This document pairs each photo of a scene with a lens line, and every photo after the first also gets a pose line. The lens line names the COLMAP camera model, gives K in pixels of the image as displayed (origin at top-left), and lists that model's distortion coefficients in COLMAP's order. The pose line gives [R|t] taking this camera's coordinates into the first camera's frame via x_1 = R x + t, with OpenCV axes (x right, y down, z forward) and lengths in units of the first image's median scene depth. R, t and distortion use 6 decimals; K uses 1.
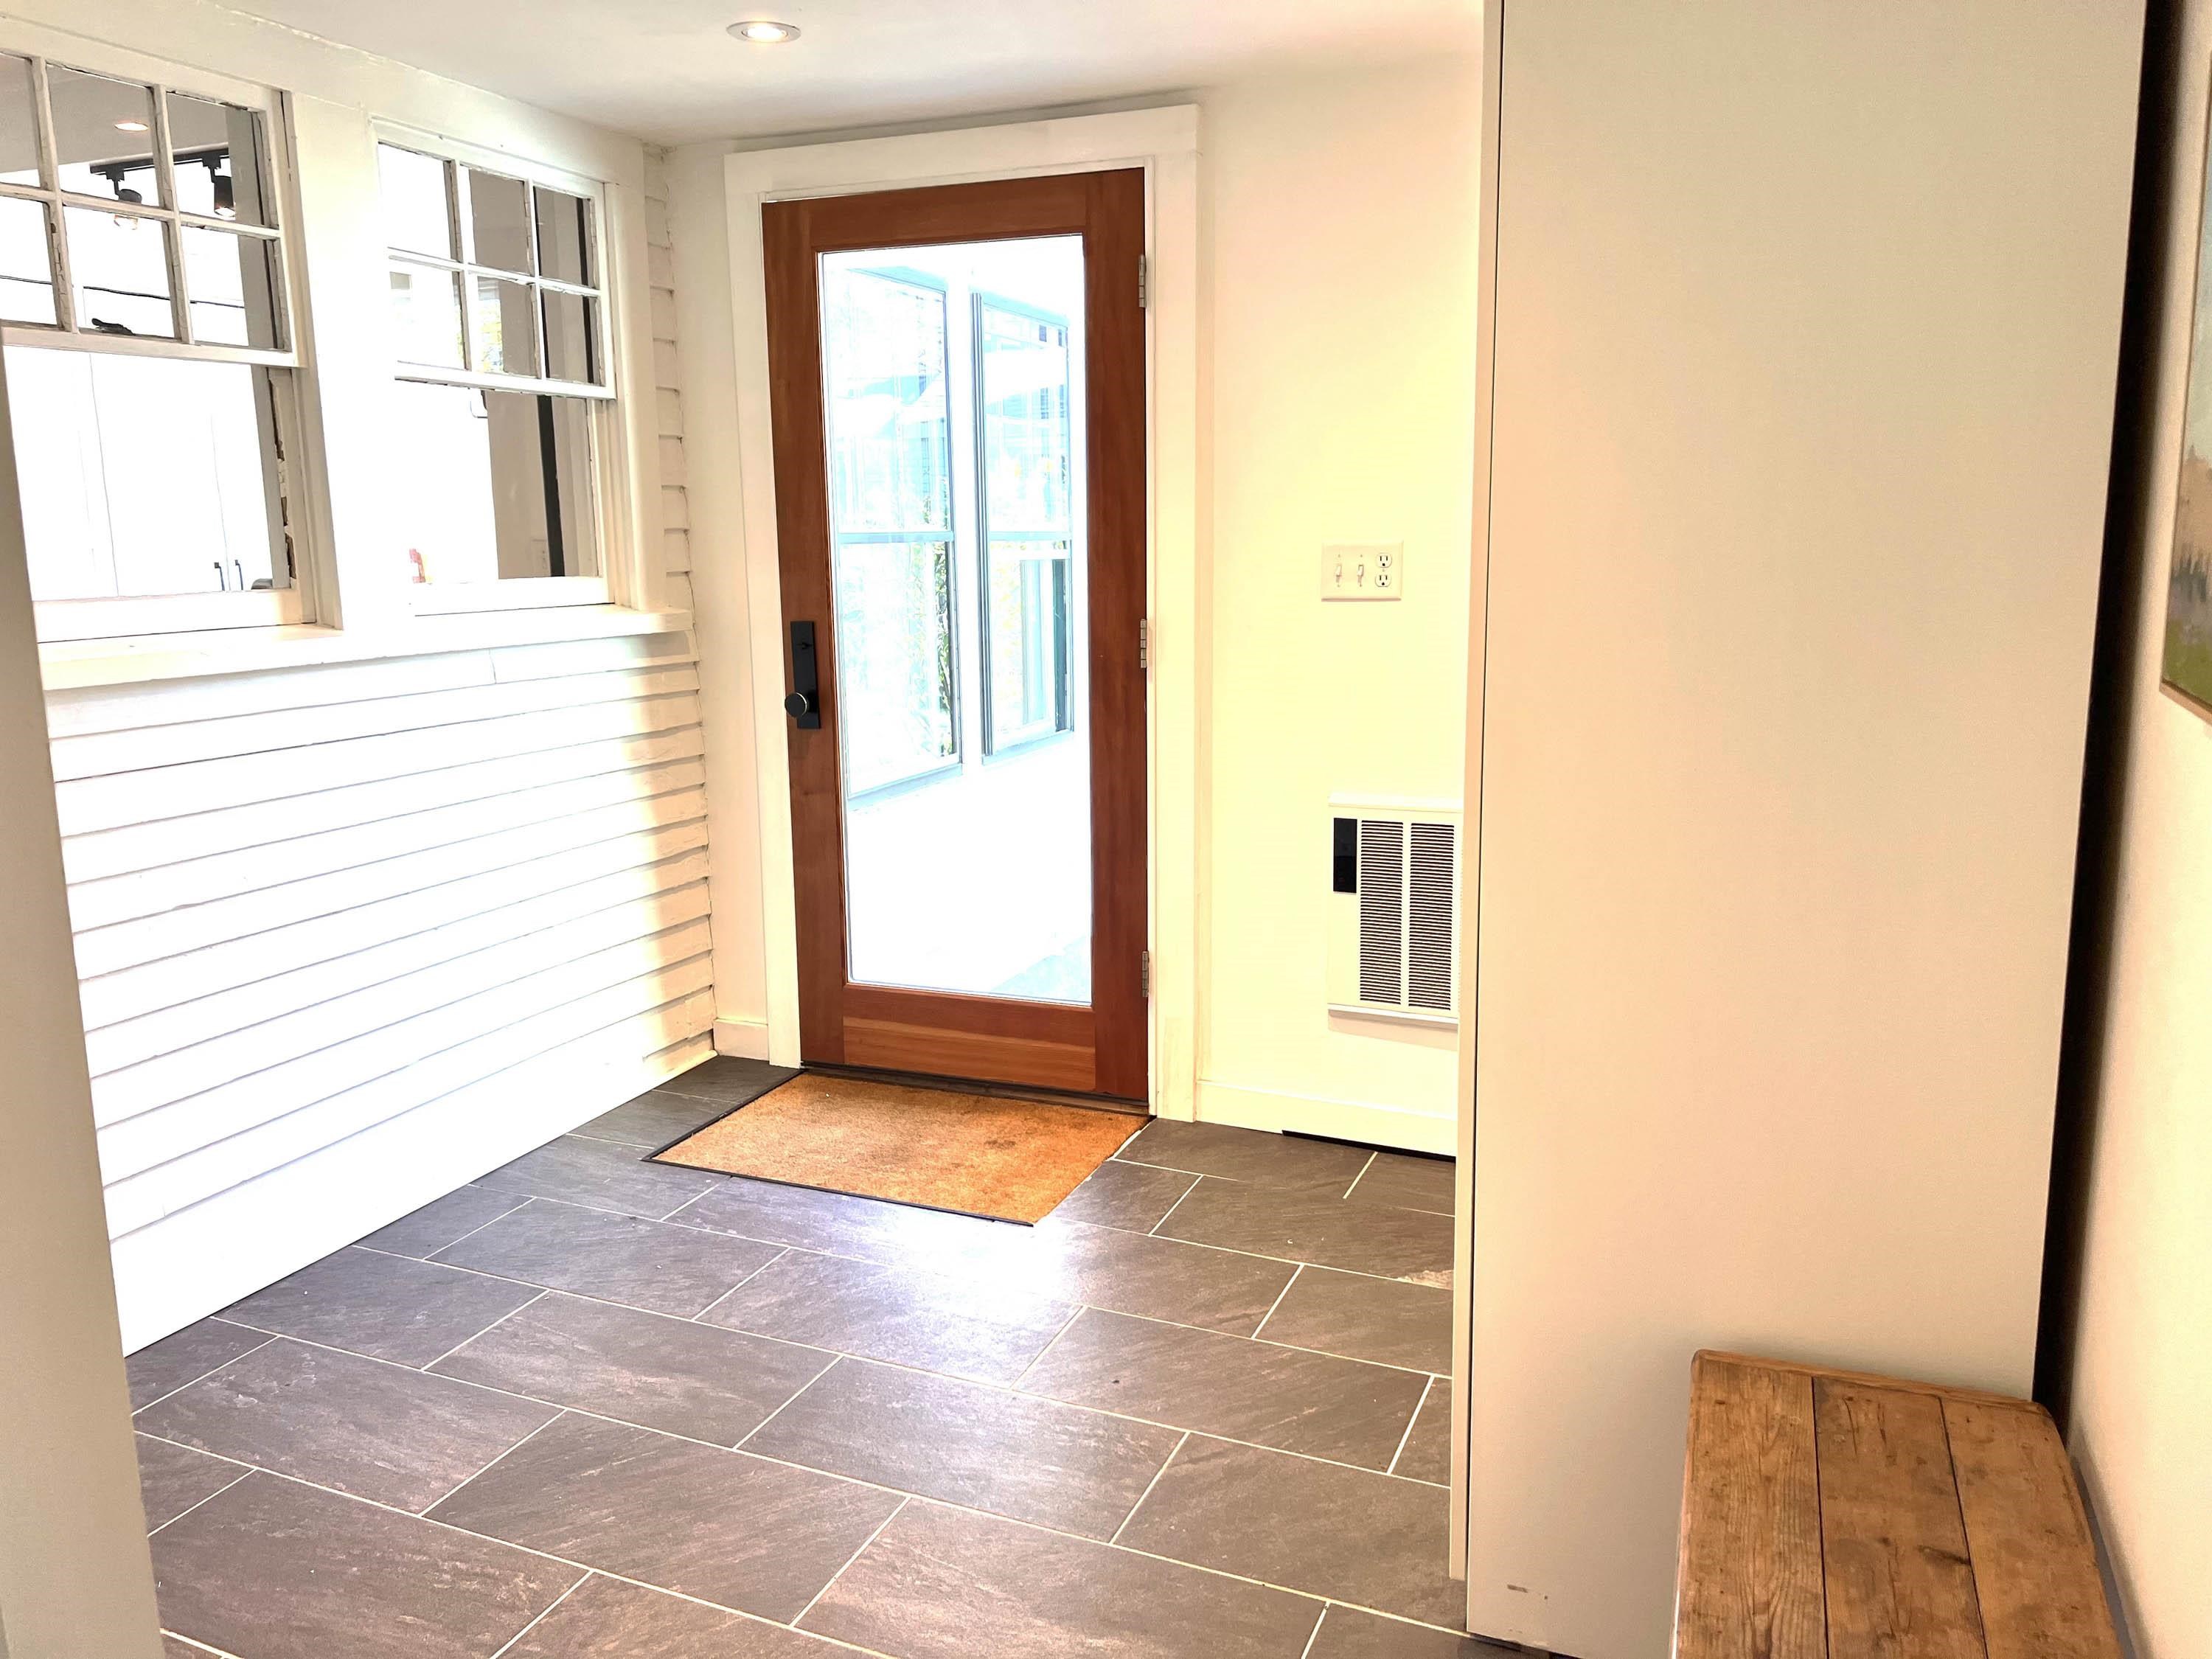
lens RADIAL K [[1652.8, 0, 1083.2], [0, 1652.8, 834.5], [0, 0, 1]] dist [0.060187, -0.065693]
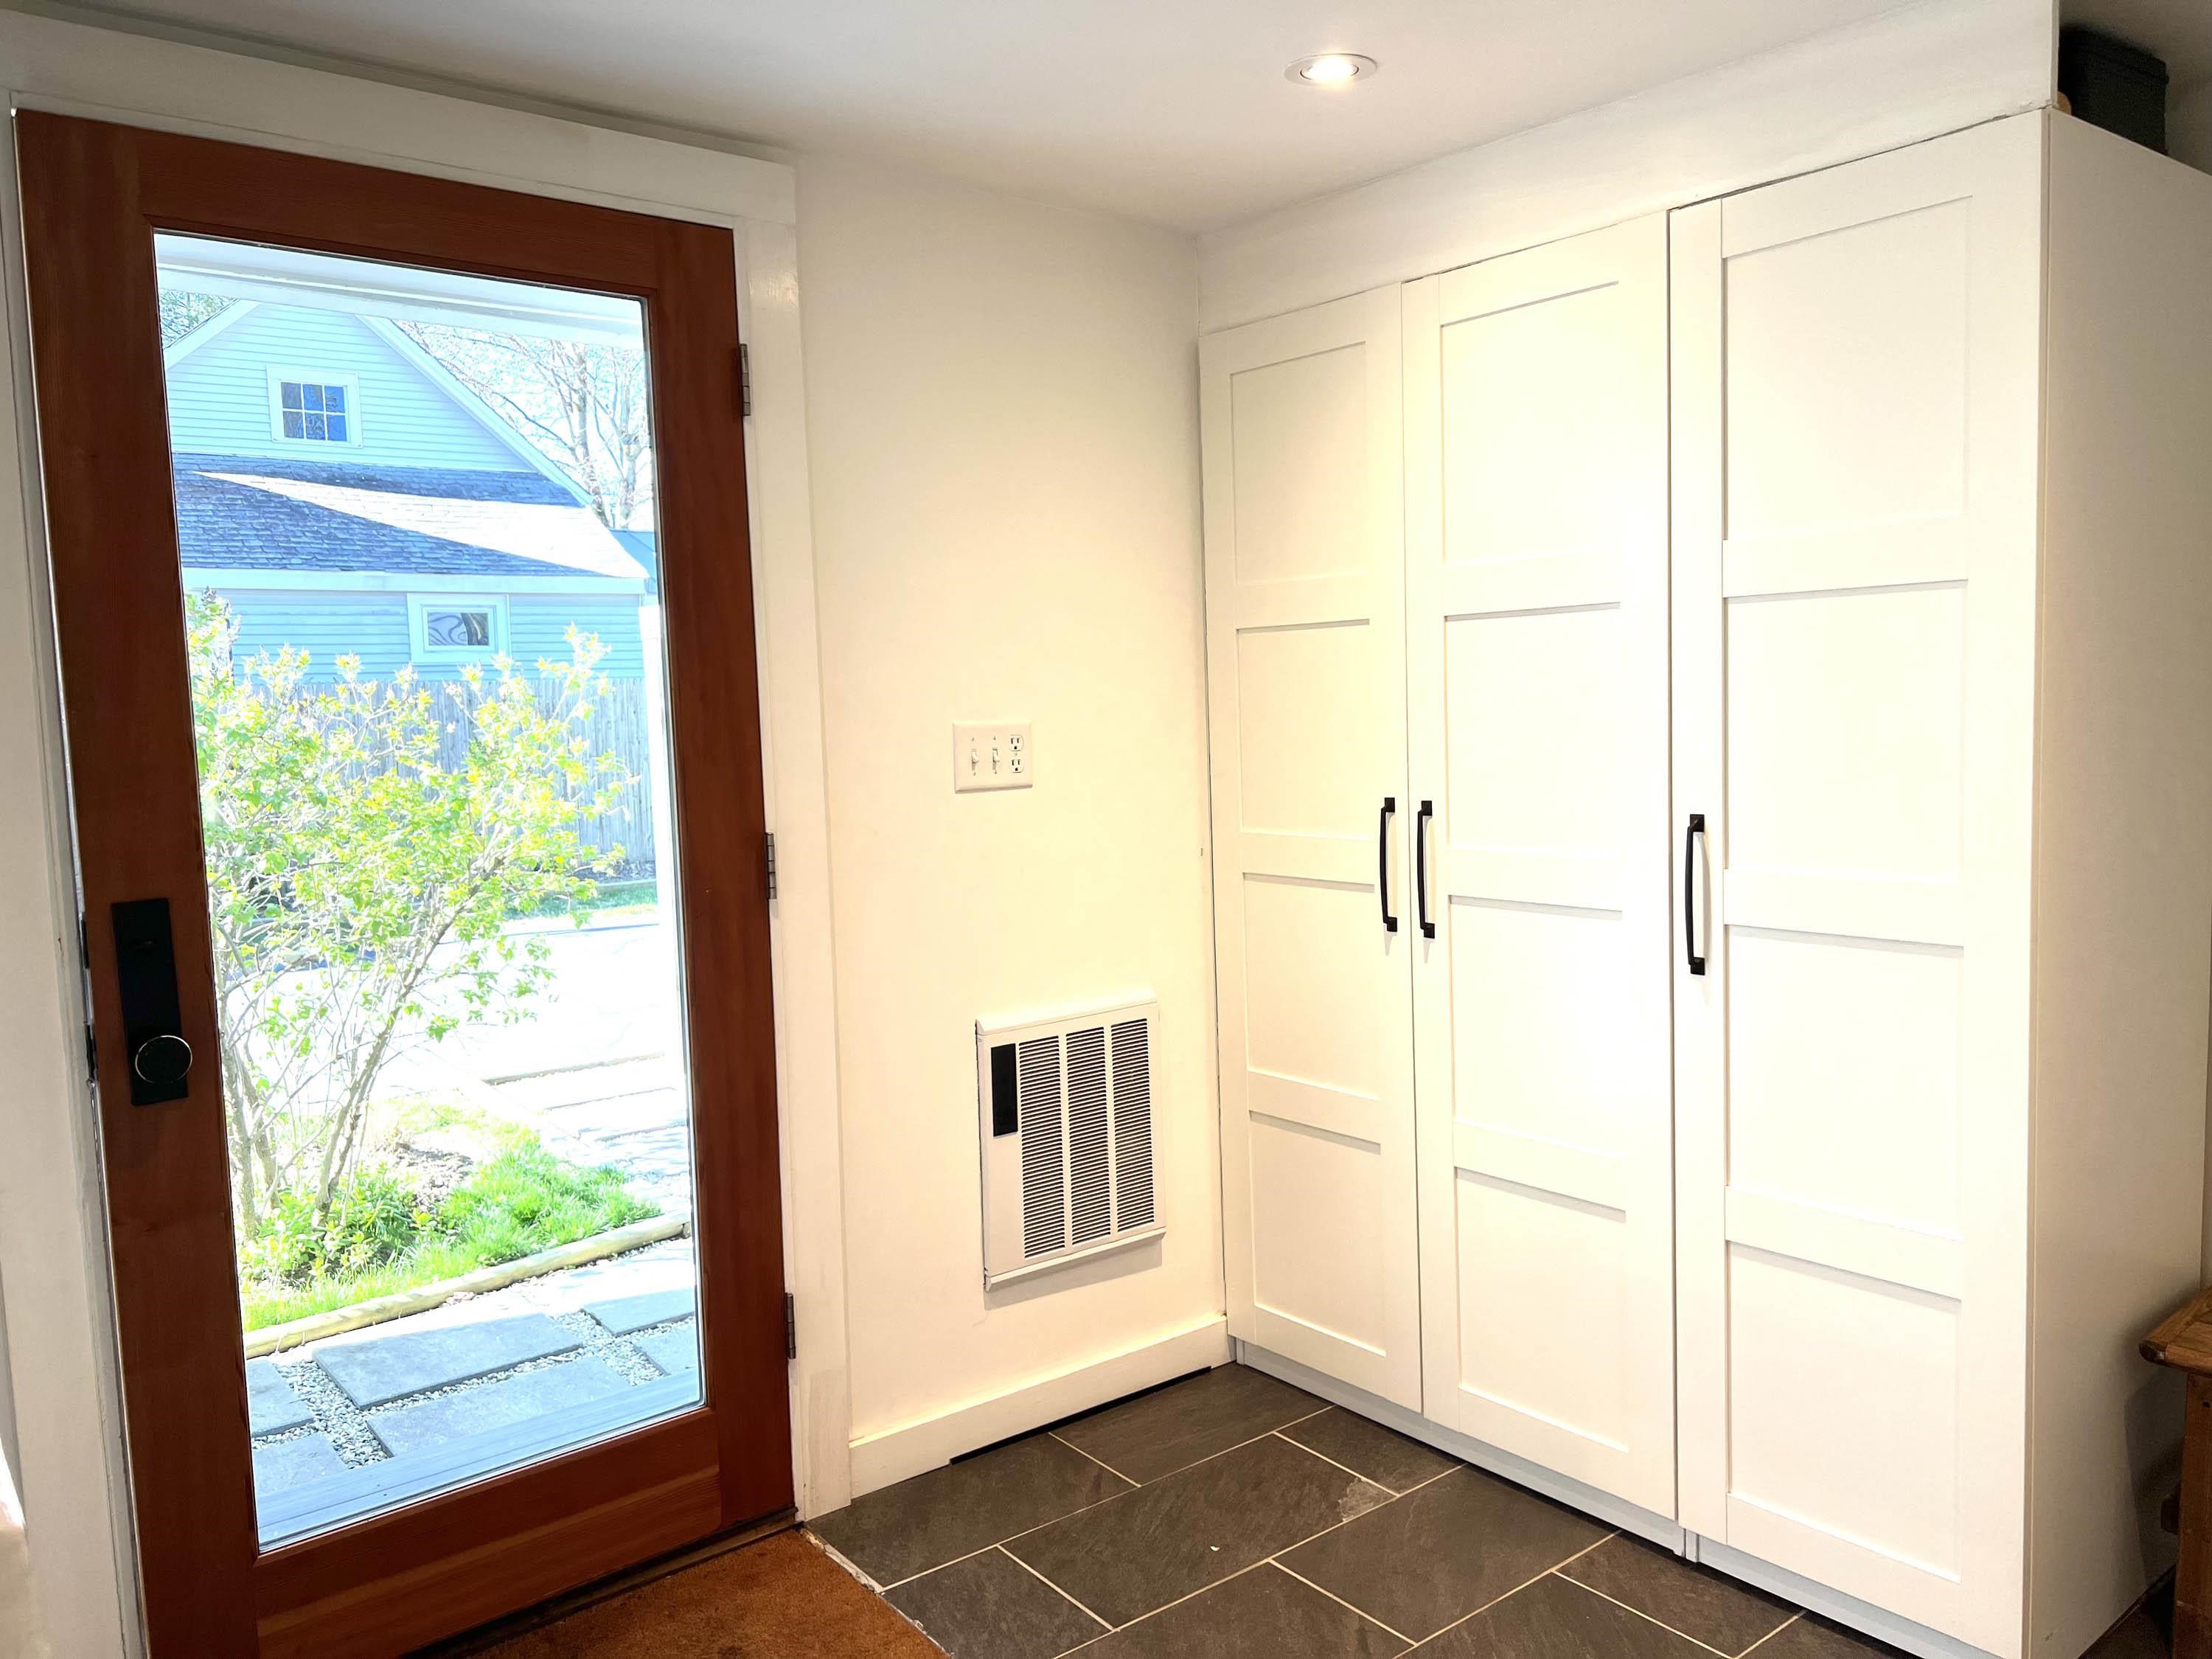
lens RADIAL K [[1652.8, 0, 1113.6], [0, 1652.8, 840.9], [0, 0, 1]] dist [0.060187, -0.065693]
pose [[0.462566, -0.086321, 0.882373, -0.547813], [0.182506, 0.983205, 0.000510, -0.102301], [-0.867597, 0.160802, 0.470551, 0.538009]]
